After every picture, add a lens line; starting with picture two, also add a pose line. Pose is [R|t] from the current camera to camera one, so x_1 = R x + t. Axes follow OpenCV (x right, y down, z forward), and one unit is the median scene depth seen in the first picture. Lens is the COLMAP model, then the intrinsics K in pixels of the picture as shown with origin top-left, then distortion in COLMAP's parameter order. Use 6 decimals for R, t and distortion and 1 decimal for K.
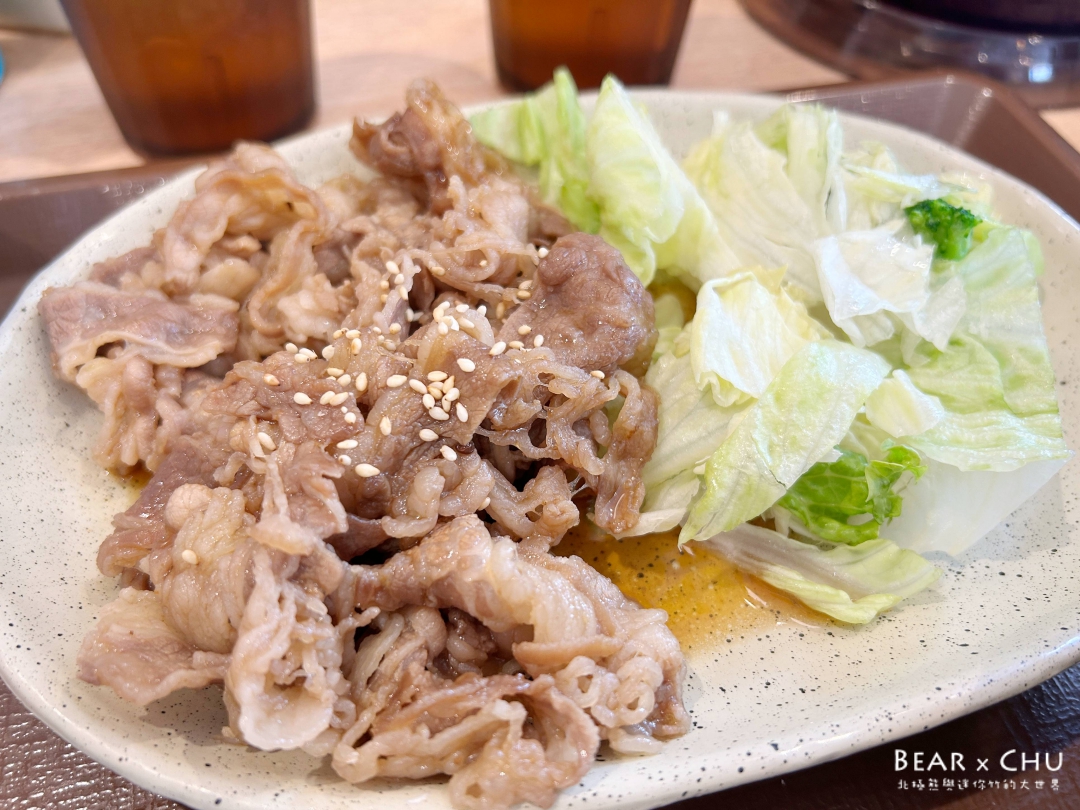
lens RADIAL K [[934.7, 0, 540.0], [0, 934.7, 405.0], [0, 0, 1]] dist [0.062194, -0.192931]
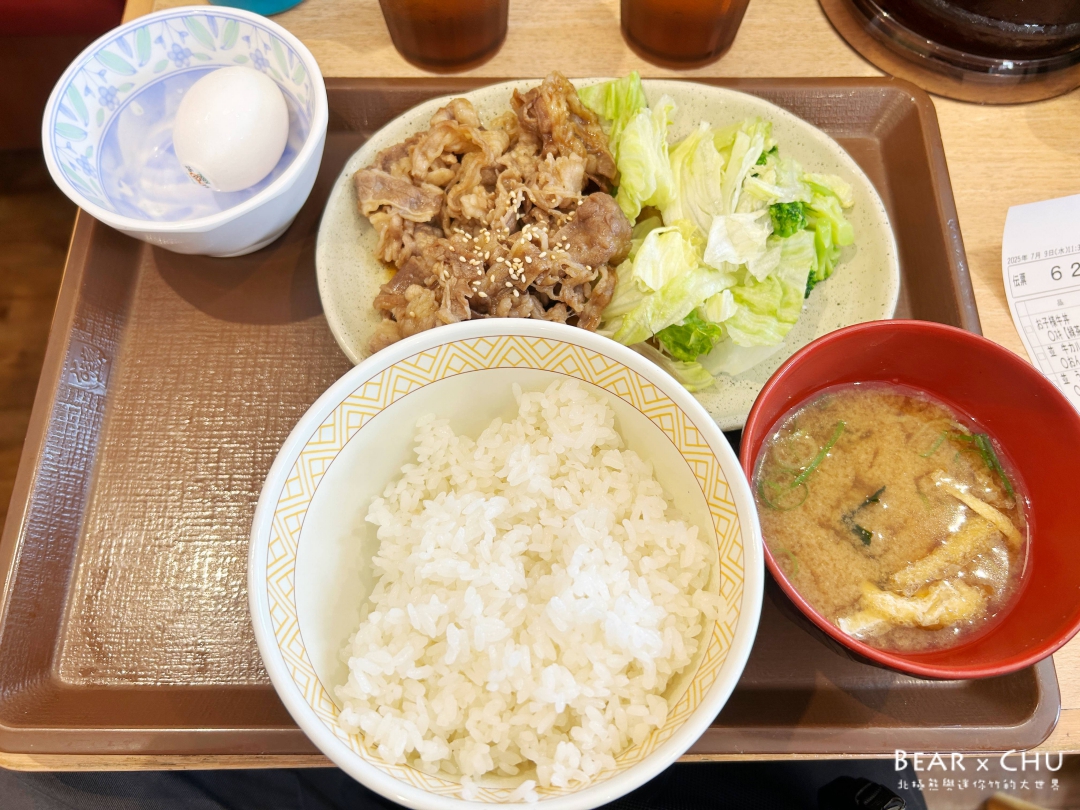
lens RADIAL K [[934.7, 0, 540.0], [0, 934.7, 405.0], [0, 0, 1]] dist [0.062194, -0.192931]
pose [[0.966704, 0.215030, -0.138726, 0.319970], [-0.165041, 0.938210, 0.304177, -0.375089], [0.195561, -0.271153, 0.942460, -1.206518]]
